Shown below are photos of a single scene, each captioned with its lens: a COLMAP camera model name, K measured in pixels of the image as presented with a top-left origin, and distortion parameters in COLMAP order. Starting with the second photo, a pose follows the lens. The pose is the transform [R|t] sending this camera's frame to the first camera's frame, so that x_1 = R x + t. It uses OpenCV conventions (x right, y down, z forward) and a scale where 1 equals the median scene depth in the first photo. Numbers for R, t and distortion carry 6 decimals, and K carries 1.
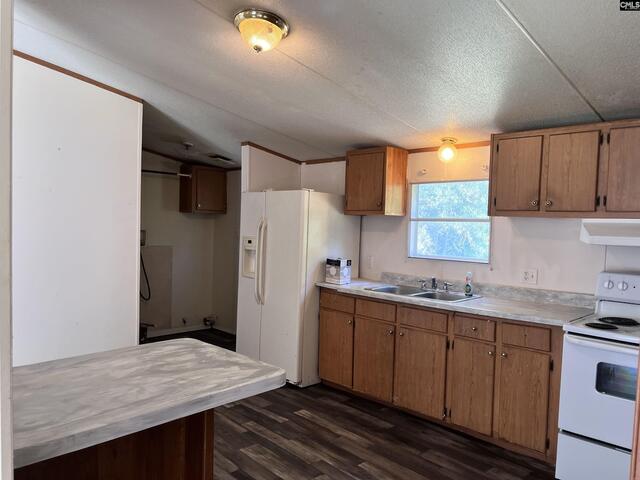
lens RADIAL K [[503.2, 0, 308.9], [0, 503.2, 241.2], [0, 0, 1]] dist [0.067780, -0.105814]
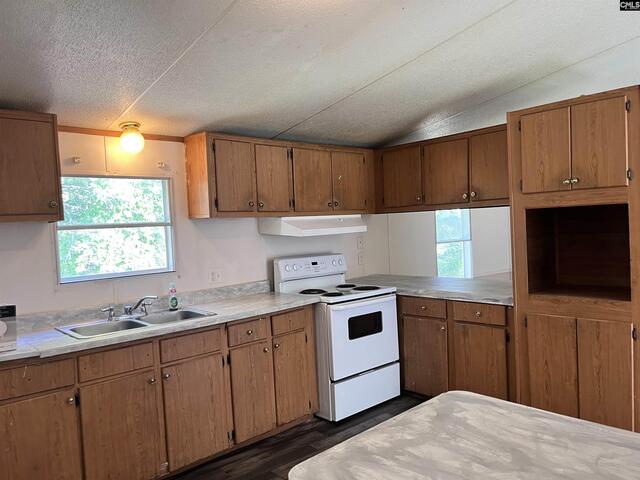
lens RADIAL K [[503.2, 0, 308.9], [0, 503.2, 241.2], [0, 0, 1]] dist [0.067780, -0.105814]
pose [[-0.001618, -0.053223, 0.998581, -0.668130], [0.086673, 0.994817, 0.053163, -0.045012], [-0.996236, 0.086636, 0.003004, 0.919975]]
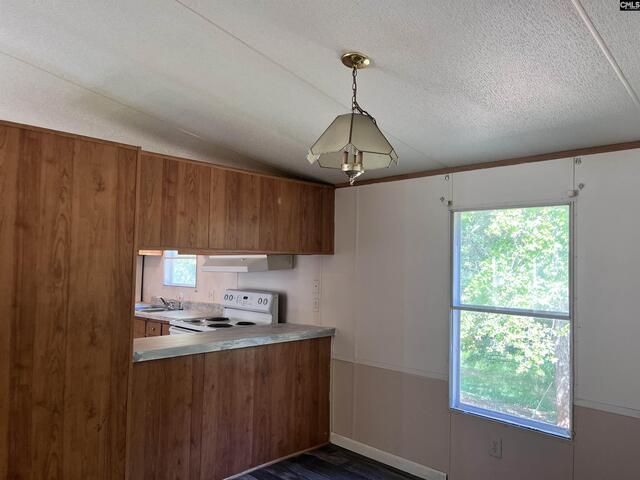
lens RADIAL K [[503.2, 0, 308.9], [0, 503.2, 241.2], [0, 0, 1]] dist [0.067780, -0.105814]
pose [[0.999245, -0.001470, 0.038813, 0.762334], [0.004846, 0.996195, -0.087018, 0.047925], [-0.038537, 0.087140, 0.995450, -0.568000]]
